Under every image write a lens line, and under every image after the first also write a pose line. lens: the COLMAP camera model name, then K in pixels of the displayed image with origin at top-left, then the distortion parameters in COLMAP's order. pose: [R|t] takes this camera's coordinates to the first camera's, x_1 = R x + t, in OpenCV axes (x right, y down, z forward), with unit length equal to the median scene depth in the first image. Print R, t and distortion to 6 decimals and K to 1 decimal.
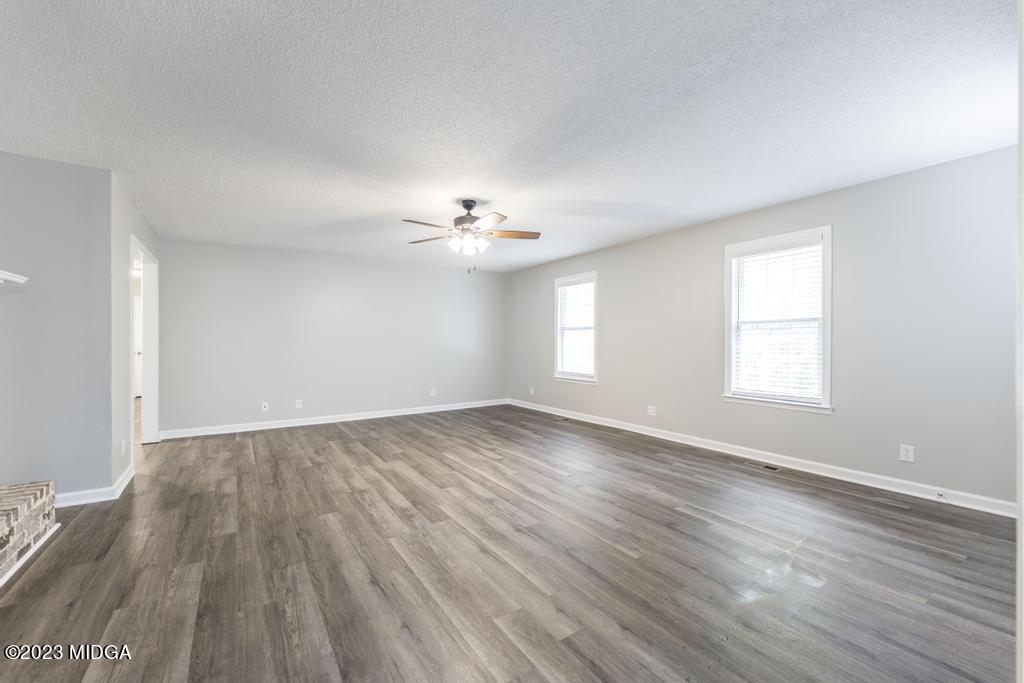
lens RADIAL K [[417.6, 0, 506.7], [0, 417.6, 339.1], [0, 0, 1]] dist [-0.002761, 0.000086]
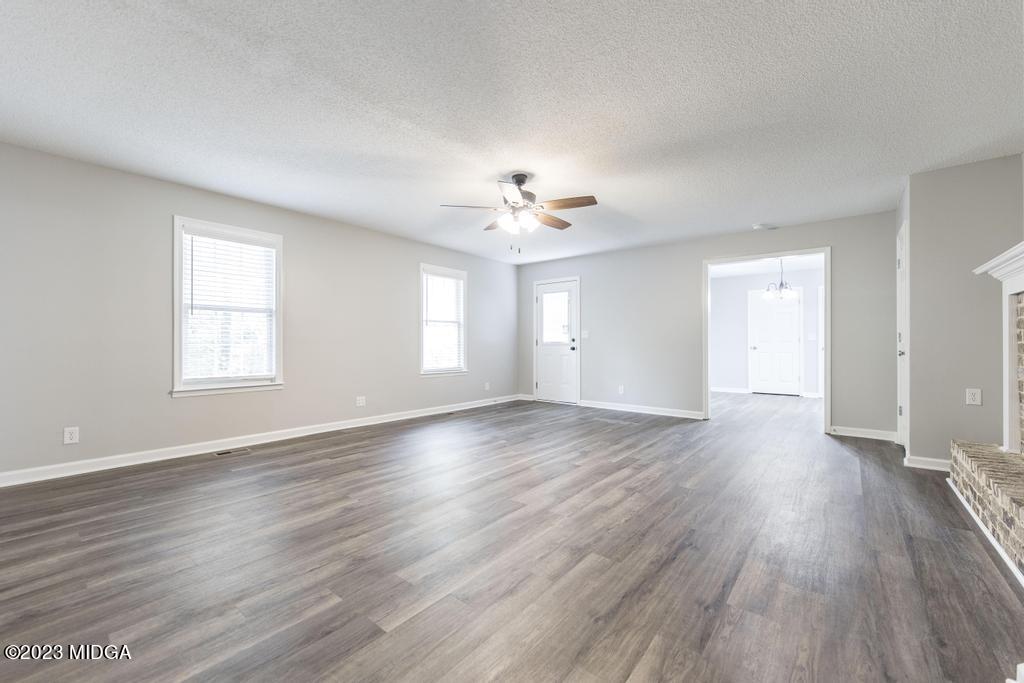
lens RADIAL K [[417.6, 0, 507.0], [0, 417.6, 343.5], [0, 0, 1]] dist [-0.002761, 0.000086]
pose [[-0.303166, 0.000249, 0.952938, -0.955183], [-0.004767, 0.999987, -0.001778, 0.044187], [-0.952926, -0.005082, -0.303161, 1.294223]]
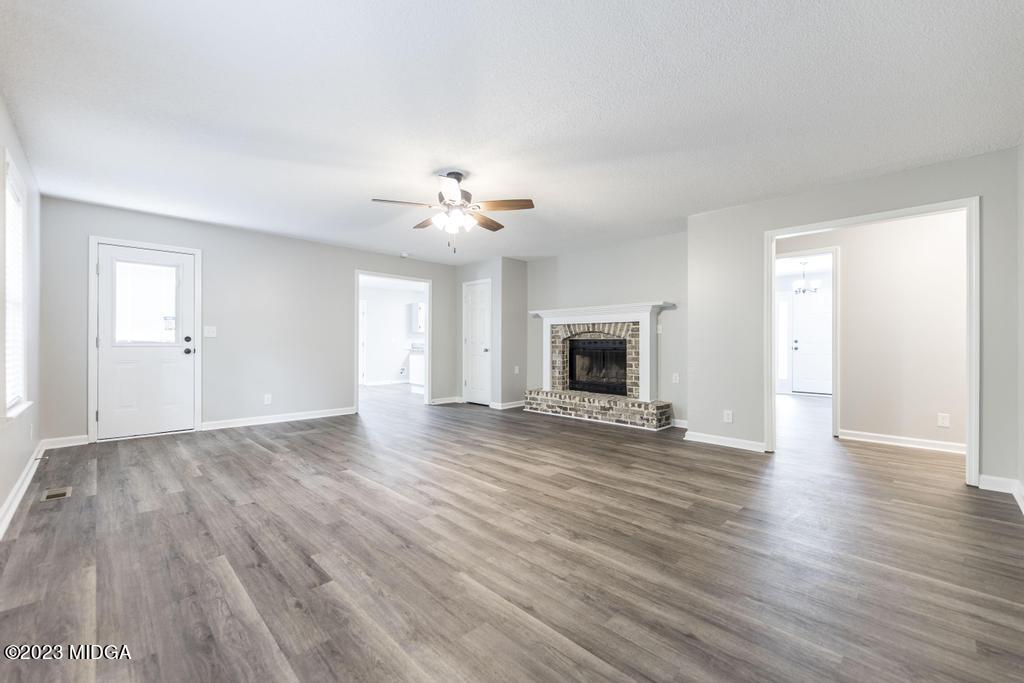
lens RADIAL K [[417.6, 0, 506.1], [0, 417.6, 343.4], [0, 0, 1]] dist [-0.002761, 0.000086]
pose [[-0.980012, -0.002867, -0.198917, -0.017940], [-0.001903, 0.999986, -0.005035, 0.041981], [0.198928, -0.004556, -0.980003, 1.893522]]
